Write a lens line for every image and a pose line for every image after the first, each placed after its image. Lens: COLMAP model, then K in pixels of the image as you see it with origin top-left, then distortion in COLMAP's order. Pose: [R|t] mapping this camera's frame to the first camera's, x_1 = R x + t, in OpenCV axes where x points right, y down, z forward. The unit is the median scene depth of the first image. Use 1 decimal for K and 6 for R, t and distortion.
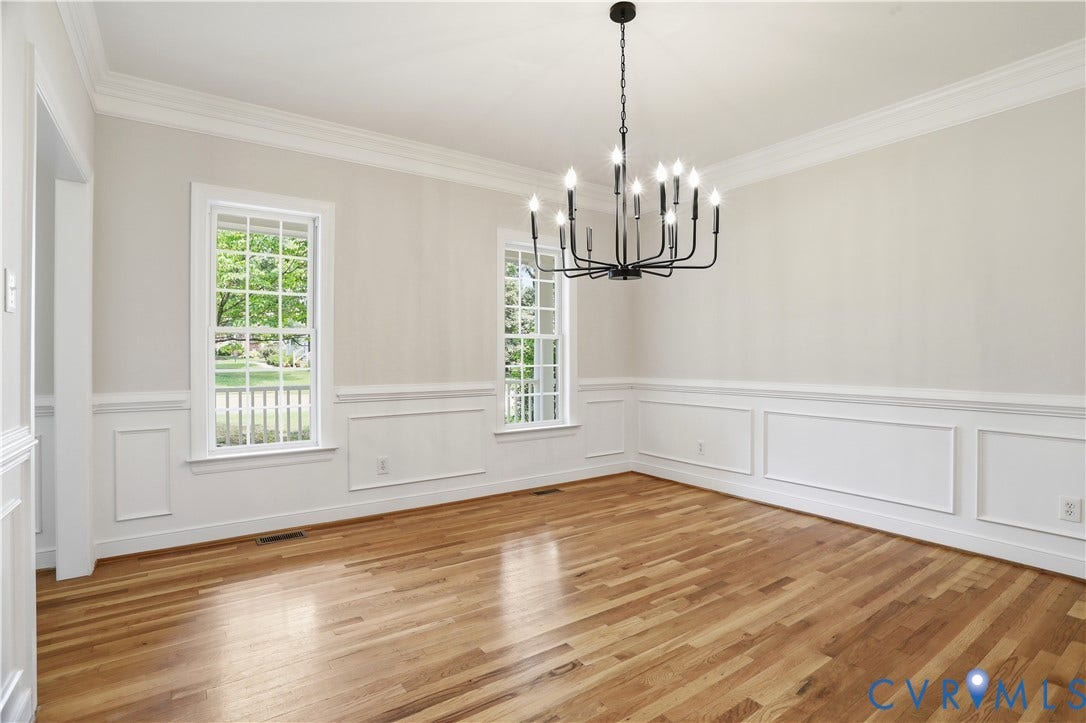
lens RADIAL K [[527.0, 0, 543.0], [0, 527.0, 361.5], [0, 0, 1]] dist [-0.061853, 0.025450]
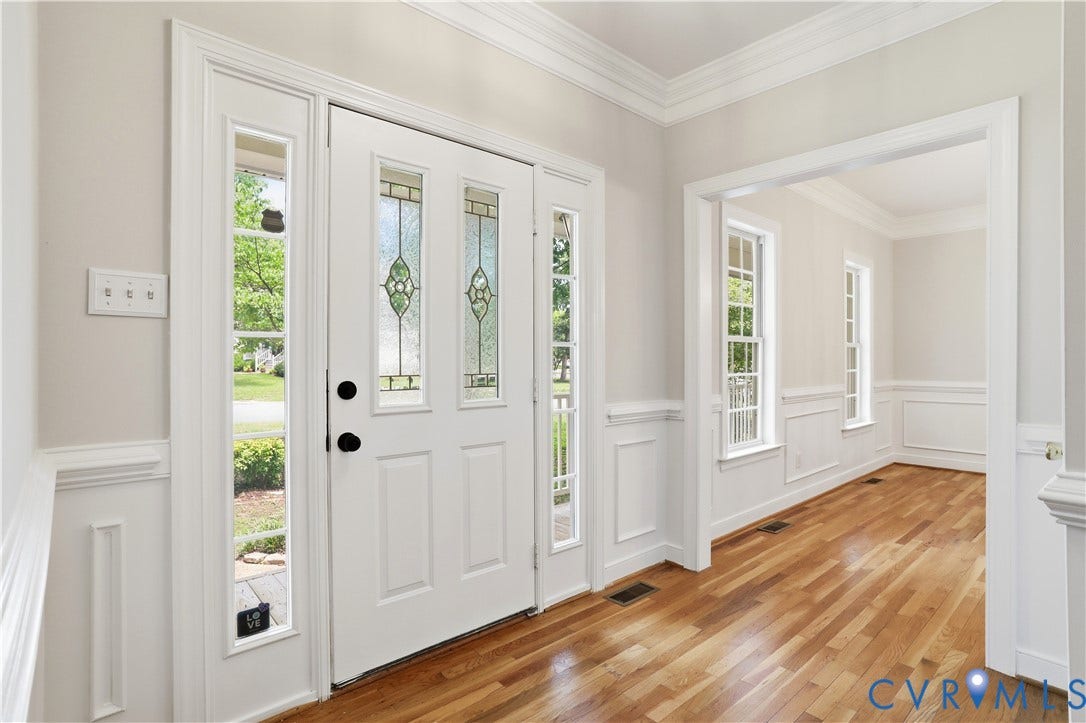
lens RADIAL K [[527.0, 0, 543.0], [0, 527.0, 361.5], [0, 0, 1]] dist [-0.061853, 0.025450]
pose [[0.994259, 0.003682, 0.106938, -1.356821], [-0.002590, 0.999943, -0.010345, 0.005562], [-0.106970, 0.010009, 0.994212, -0.048513]]
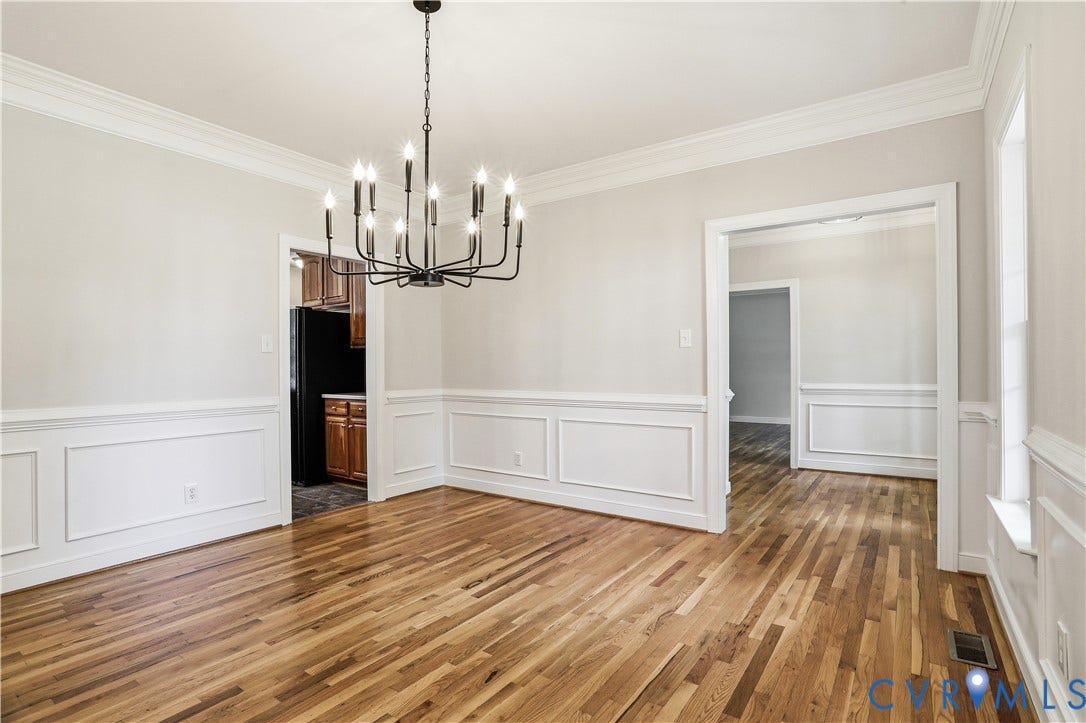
lens RADIAL K [[527.0, 0, 543.0], [0, 527.0, 361.5], [0, 0, 1]] dist [-0.061853, 0.025450]
pose [[-0.940110, 0.007608, -0.340786, 0.246492], [0.006265, 0.999968, 0.005041, -0.023447], [0.340813, 0.002603, -0.940128, 1.715322]]
